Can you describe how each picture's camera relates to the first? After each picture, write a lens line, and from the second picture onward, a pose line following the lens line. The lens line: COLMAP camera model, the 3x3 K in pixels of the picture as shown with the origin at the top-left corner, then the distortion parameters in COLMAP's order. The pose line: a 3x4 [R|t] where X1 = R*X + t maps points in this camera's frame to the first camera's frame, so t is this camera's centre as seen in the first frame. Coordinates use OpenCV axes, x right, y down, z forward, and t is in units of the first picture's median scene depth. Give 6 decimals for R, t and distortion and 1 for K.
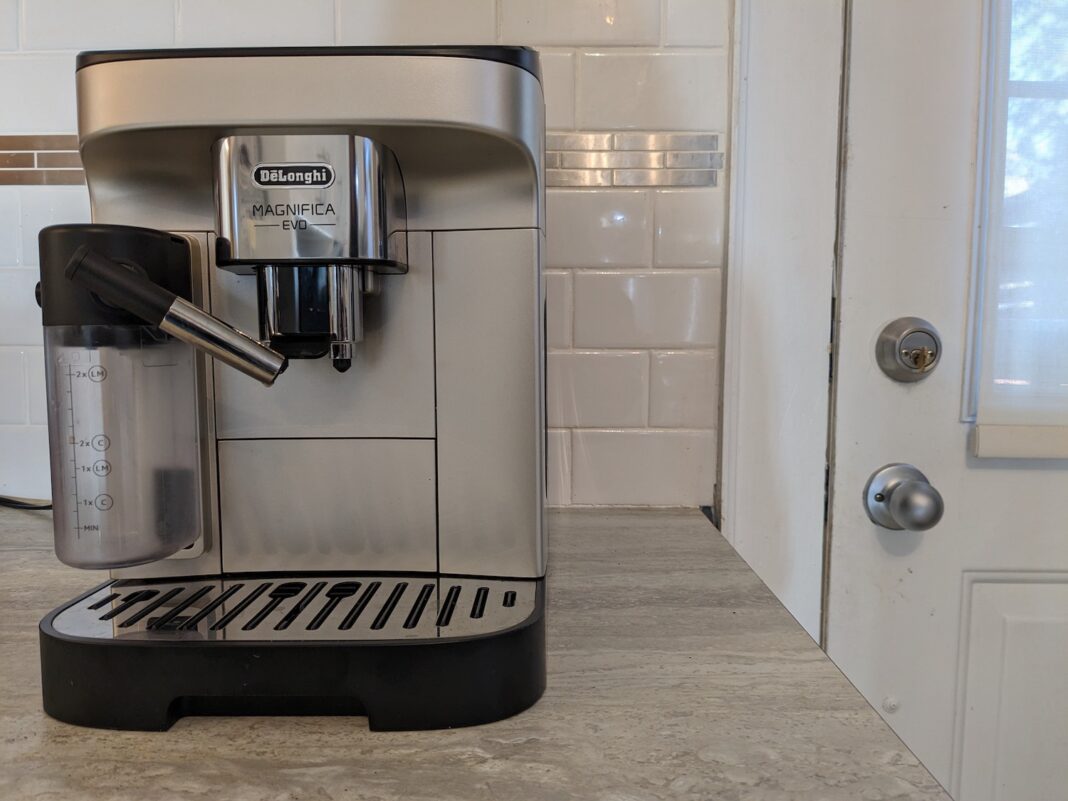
lens RADIAL K [[877.2, 0, 534.0], [0, 877.2, 400.5], [0, 0, 1]] dist [-0.006967, -0.006519]
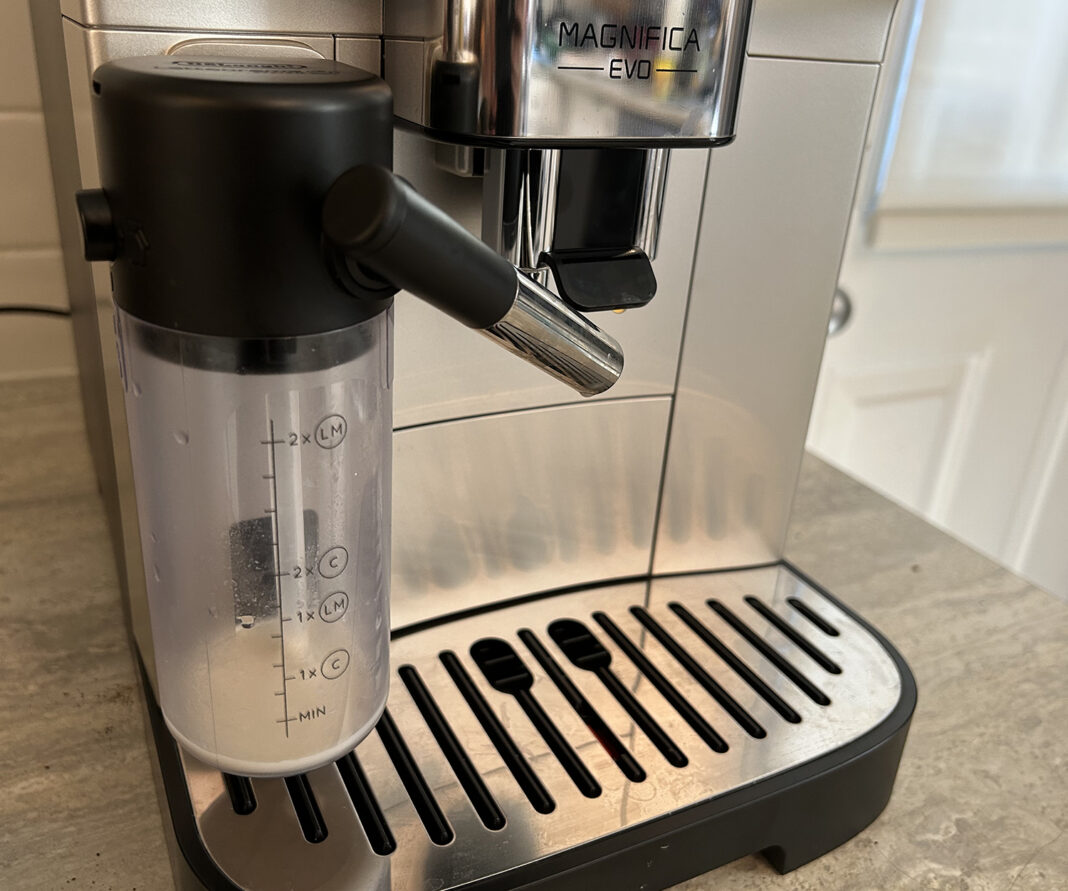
lens RADIAL K [[973.7, 0, 534.0], [0, 973.7, 445.5], [0, 0, 1]] dist [0.008457, -0.012642]
pose [[0.882416, -0.139062, 0.449449, -0.600011], [-0.038384, 0.930853, 0.363373, -0.201780], [-0.468902, -0.337898, 0.816061, 0.507670]]
